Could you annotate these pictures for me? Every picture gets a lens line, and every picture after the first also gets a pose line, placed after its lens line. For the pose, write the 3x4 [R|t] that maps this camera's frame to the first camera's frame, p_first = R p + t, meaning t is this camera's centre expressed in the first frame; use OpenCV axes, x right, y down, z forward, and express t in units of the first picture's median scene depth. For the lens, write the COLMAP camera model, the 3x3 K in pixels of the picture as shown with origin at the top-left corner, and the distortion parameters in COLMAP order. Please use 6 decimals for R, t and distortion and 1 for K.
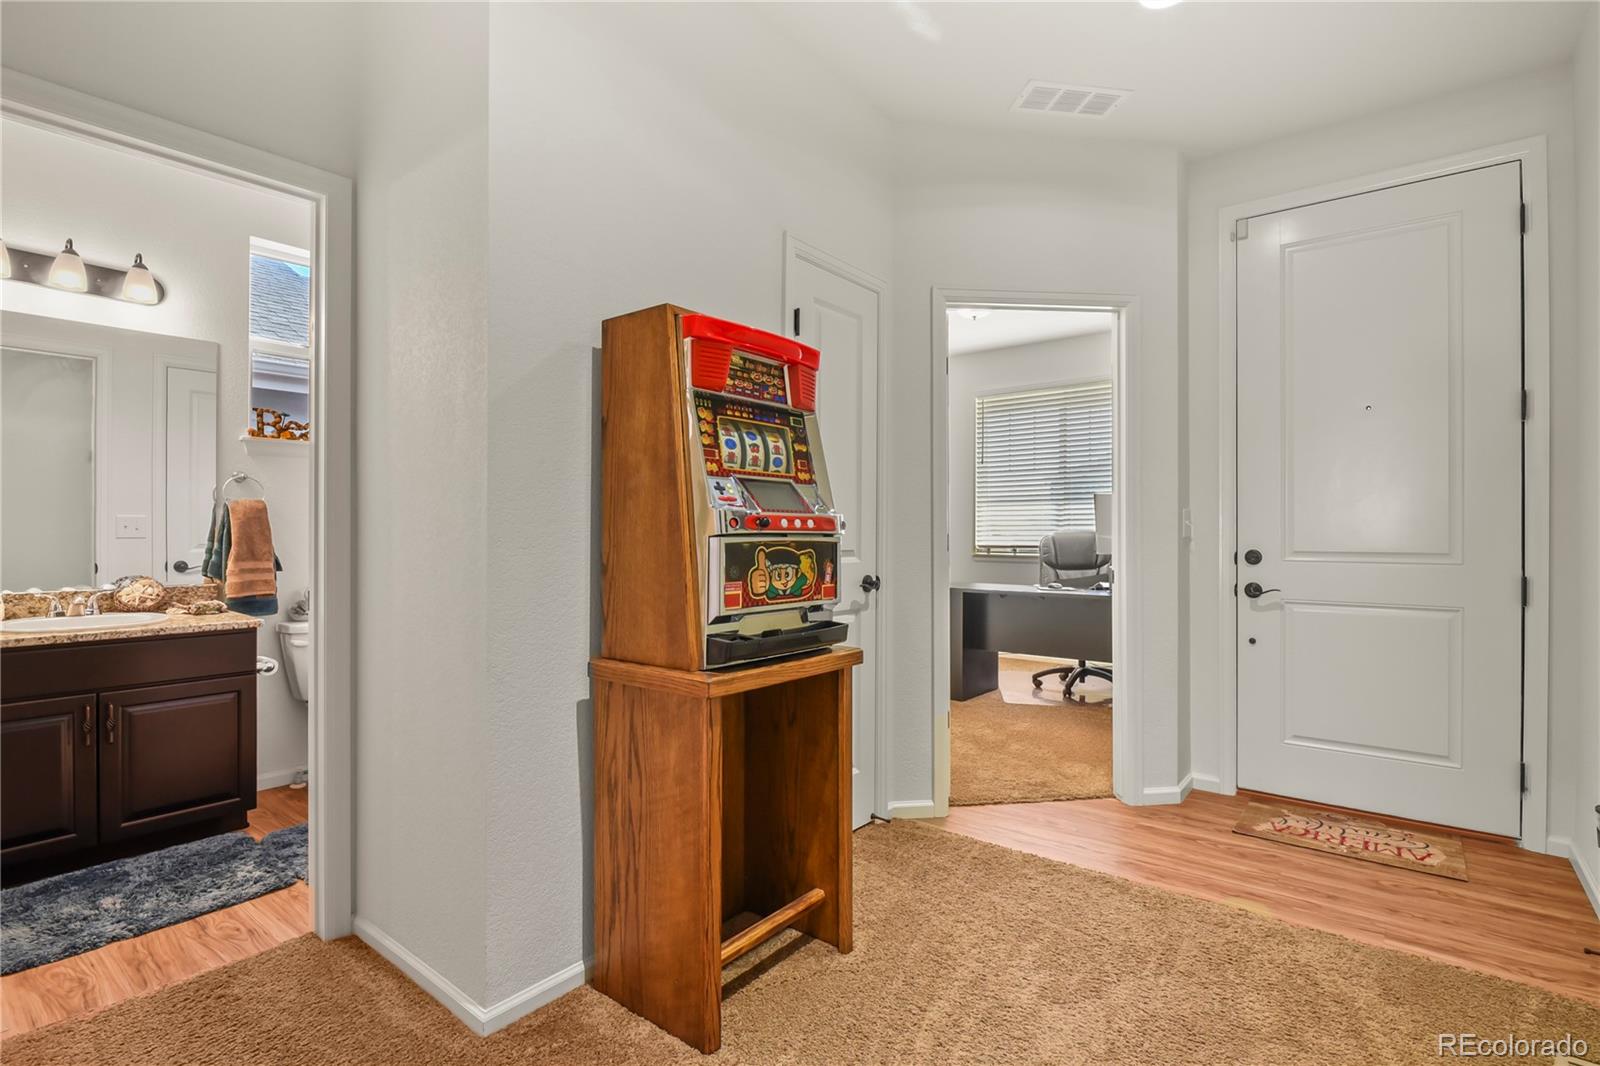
lens RADIAL K [[777.1, 0, 793.0], [0, 777.1, 534.5], [0, 0, 1]] dist [-0.007231, -0.002883]
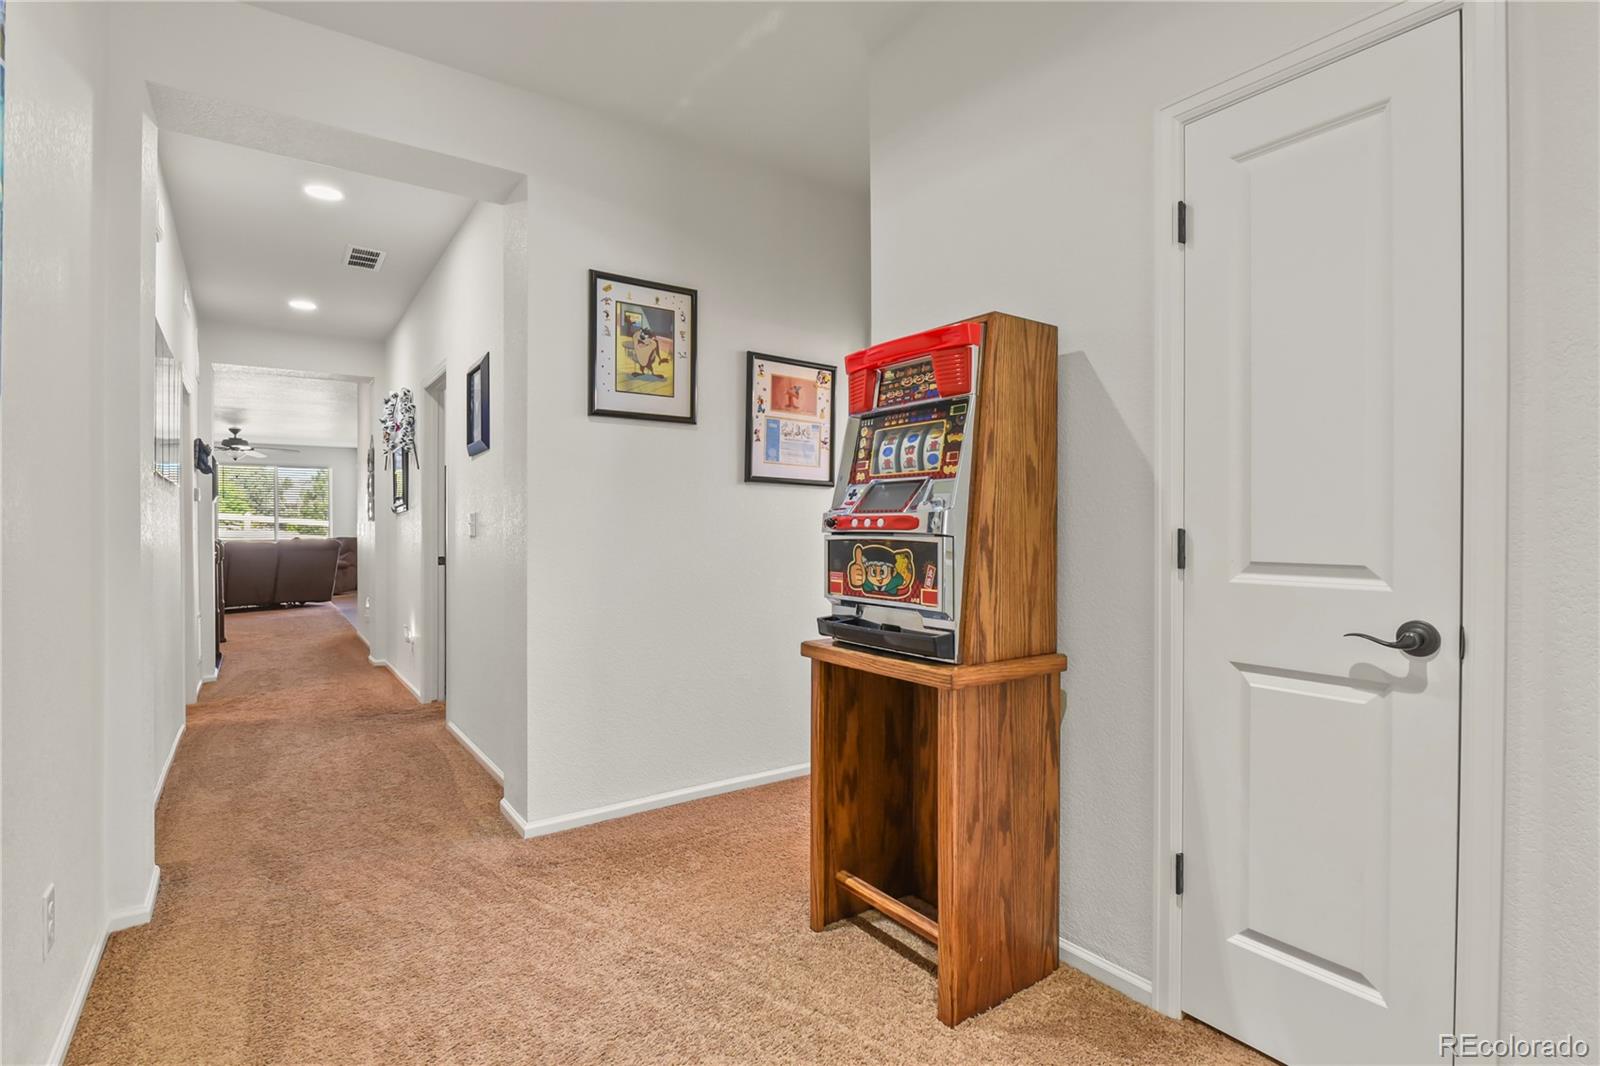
lens RADIAL K [[777.1, 0, 800.0], [0, 777.1, 532.2], [0, 0, 1]] dist [-0.007231, -0.002883]
pose [[-0.278763, 0.004724, -0.960348, 1.009180], [-0.001261, 0.999985, 0.005285, -0.006945], [0.960359, 0.002684, -0.278753, 1.171479]]
